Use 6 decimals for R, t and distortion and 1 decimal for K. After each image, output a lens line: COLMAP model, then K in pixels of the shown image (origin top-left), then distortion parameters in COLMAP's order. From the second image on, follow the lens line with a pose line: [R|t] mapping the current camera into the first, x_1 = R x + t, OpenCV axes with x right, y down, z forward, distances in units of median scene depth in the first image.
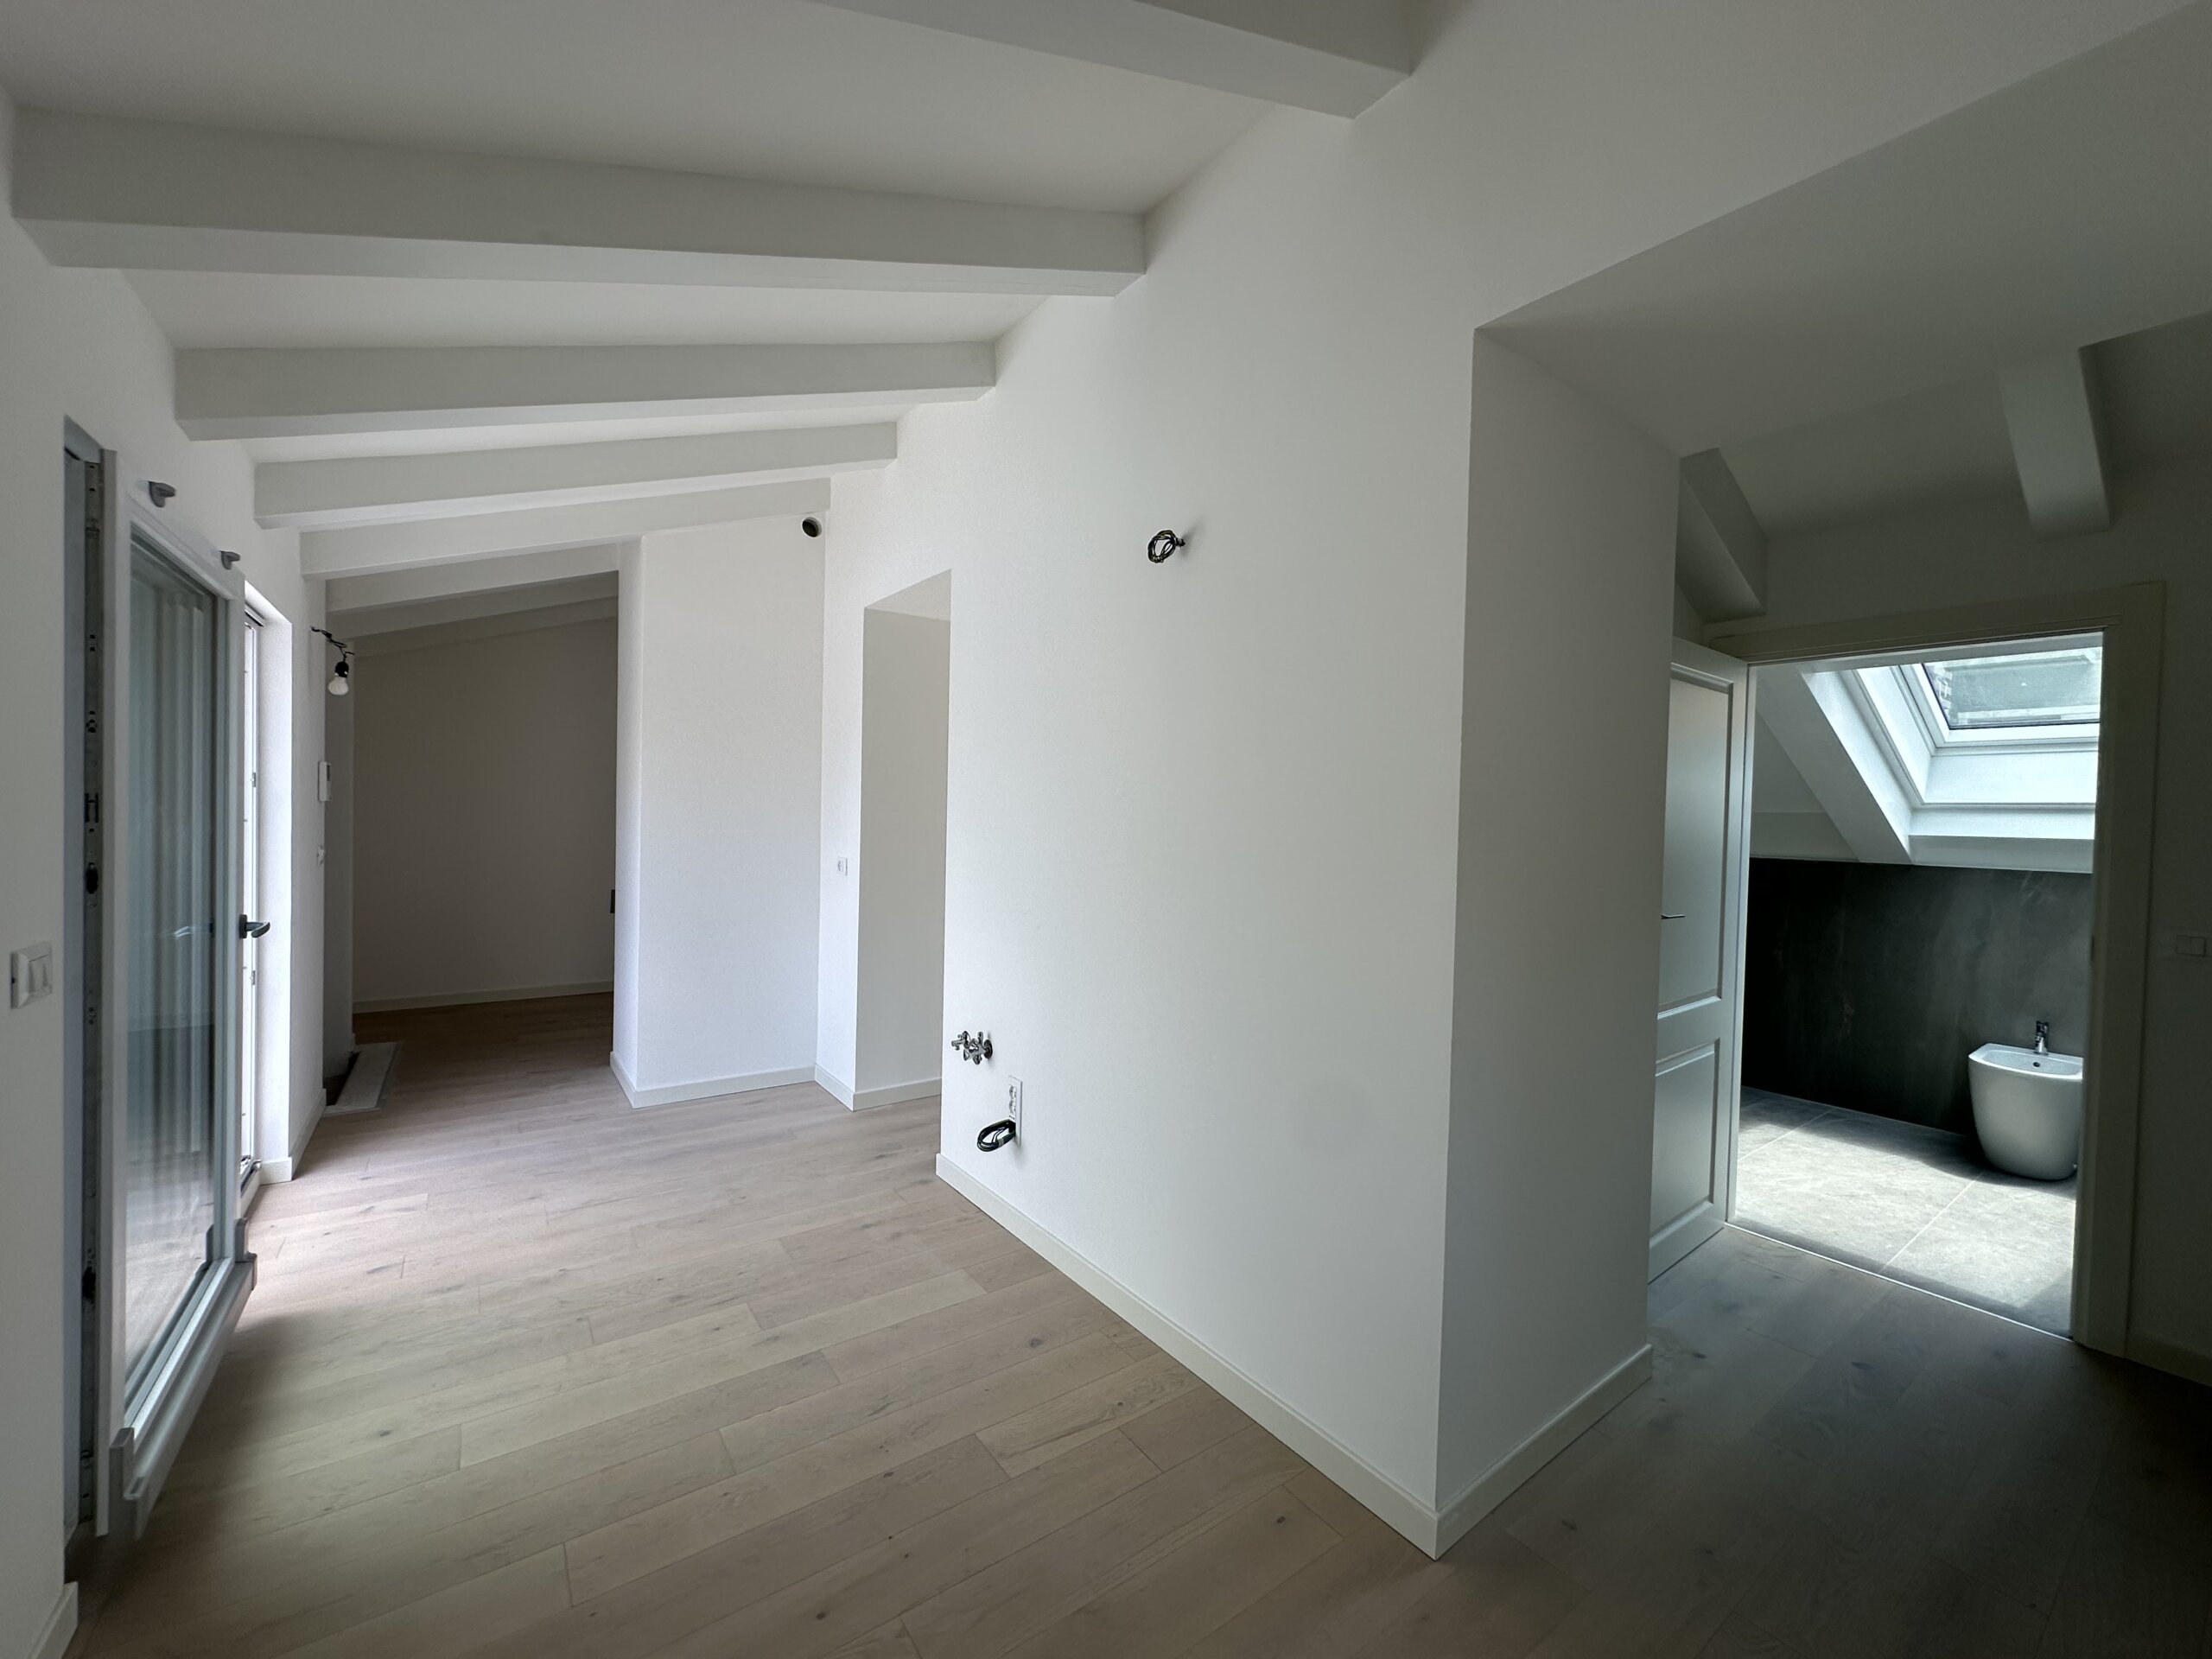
lens RADIAL K [[878.3, 0, 1109.0], [0, 878.3, 829.1], [0, 0, 1]] dist [-0.005837, -0.000163]
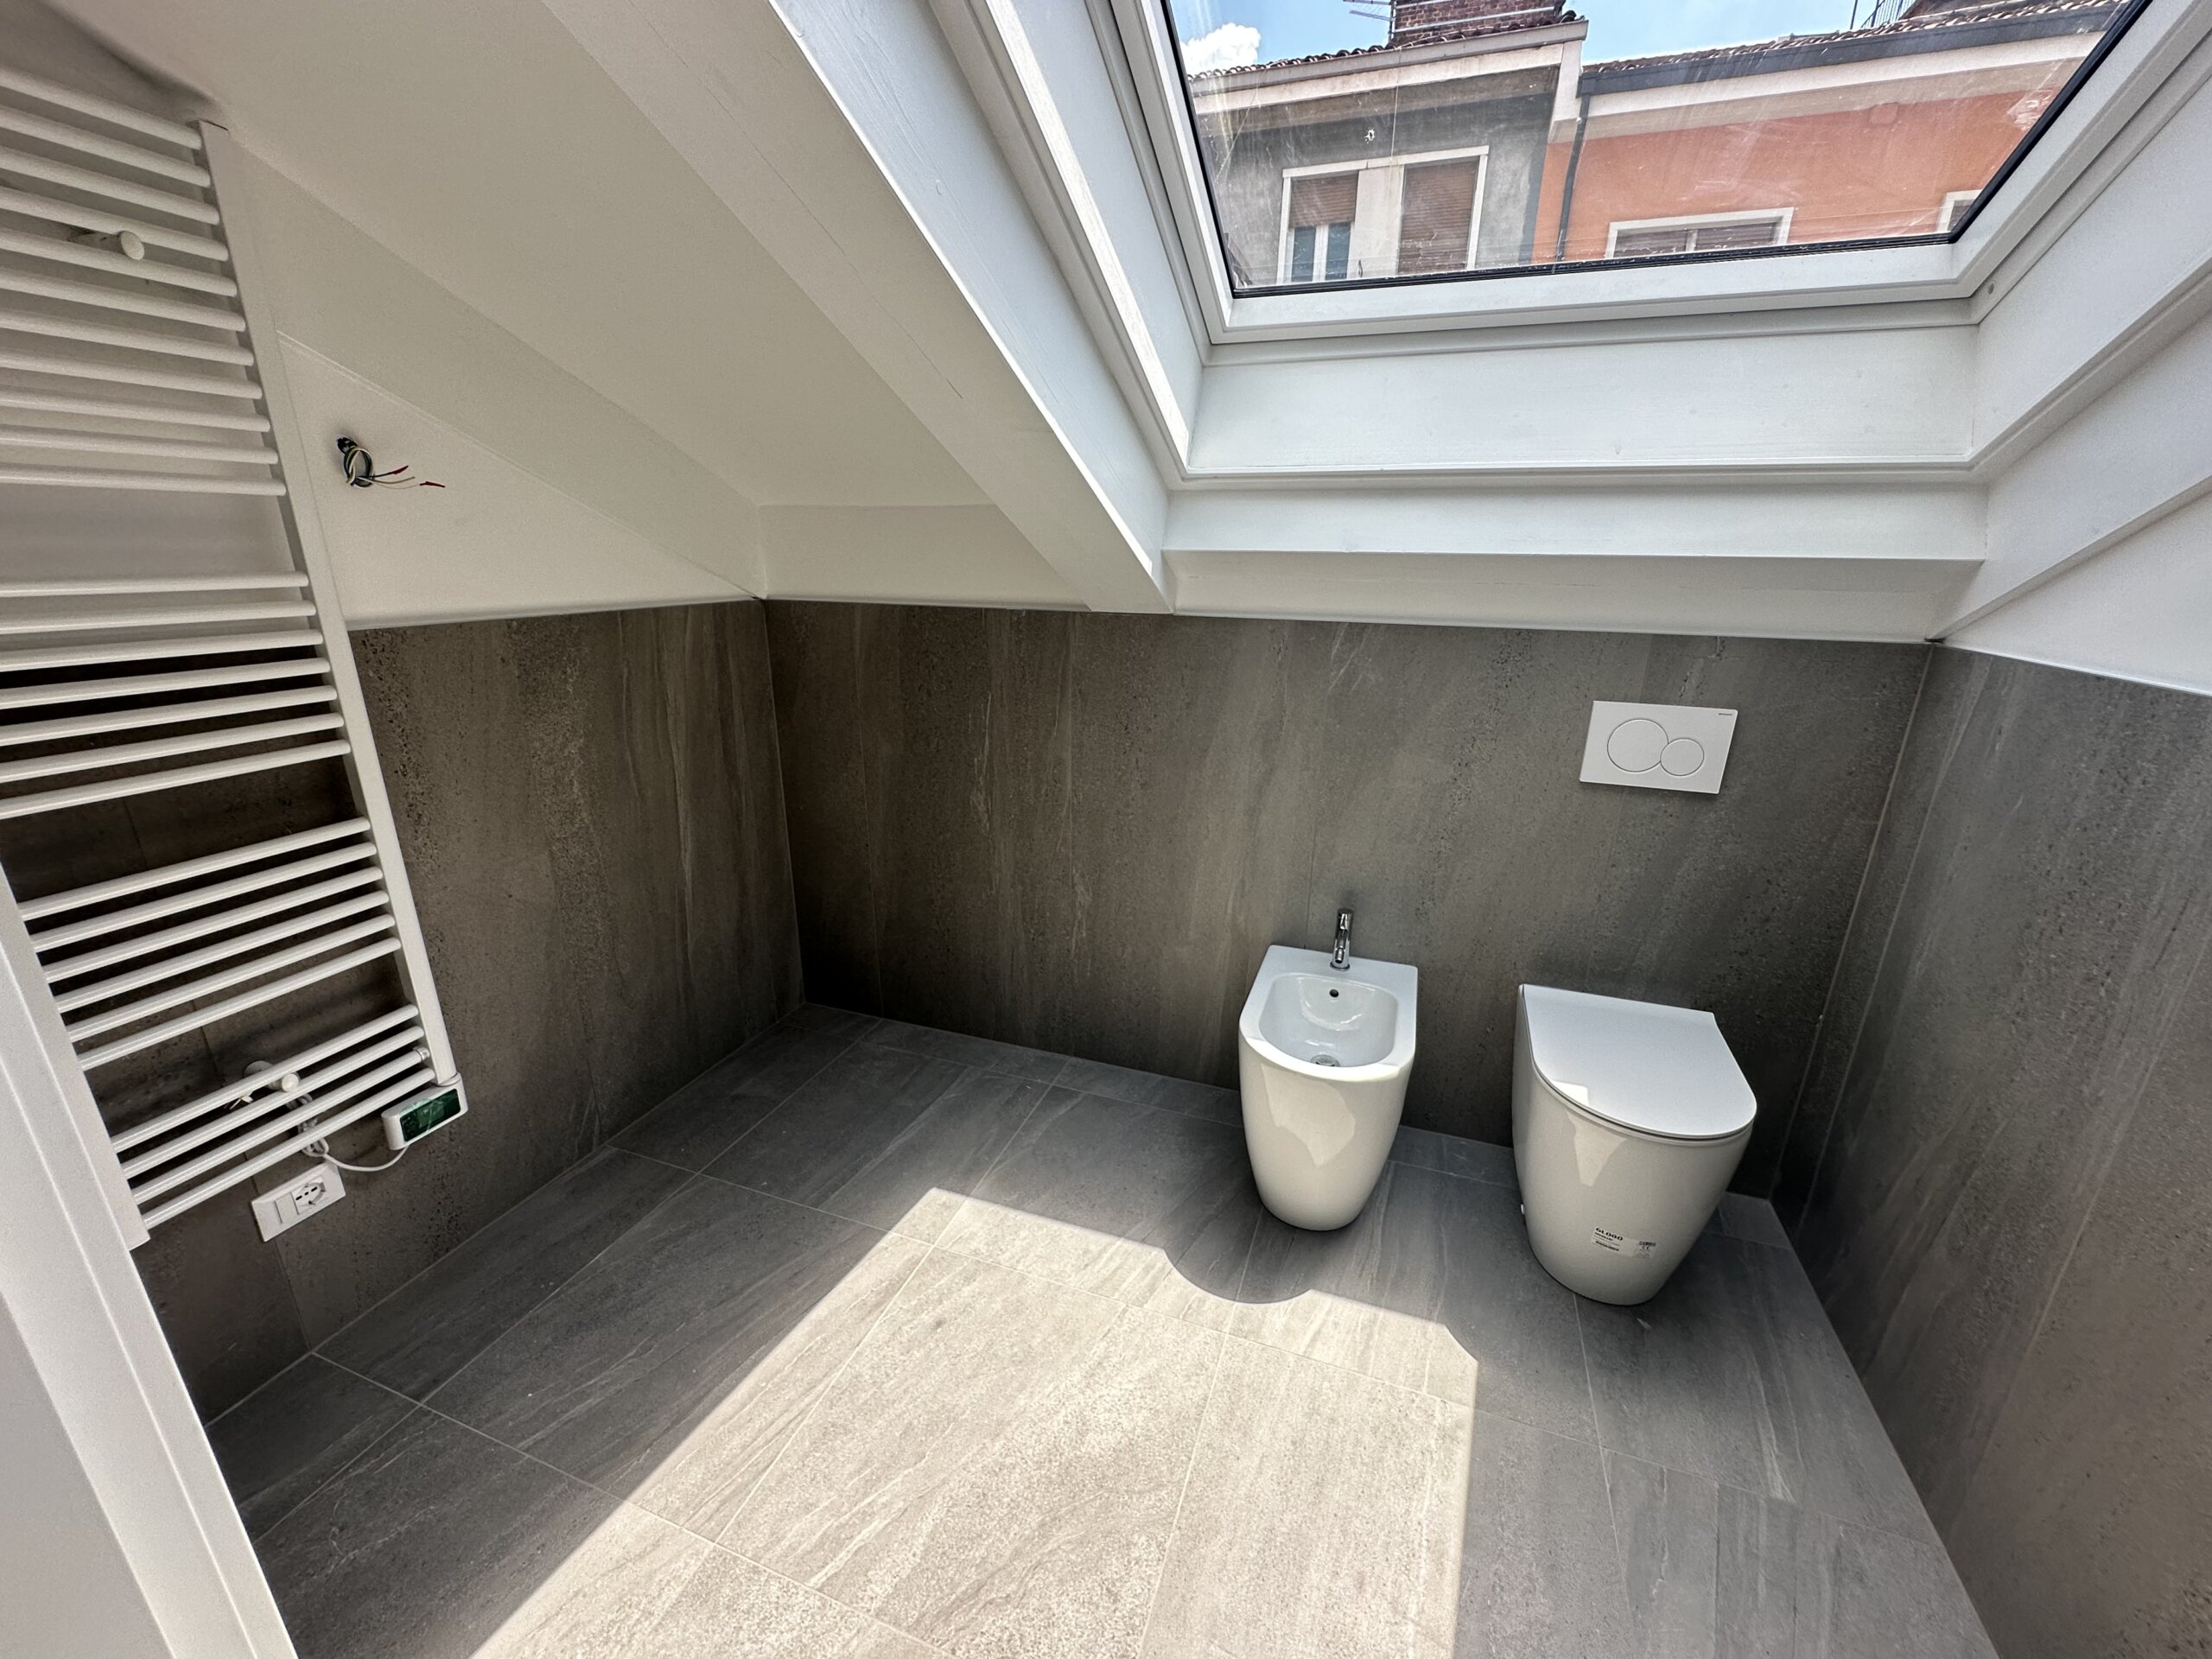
lens RADIAL K [[878.3, 0, 1104.3], [0, 878.3, 823.5], [0, 0, 1]] dist [-0.005837, -0.000163]
pose [[0.847471, -0.186767, 0.496901, 0.634615], [0.023412, 0.948302, 0.316503, -0.004287], [-0.530325, -0.256594, 0.808032, 0.605991]]
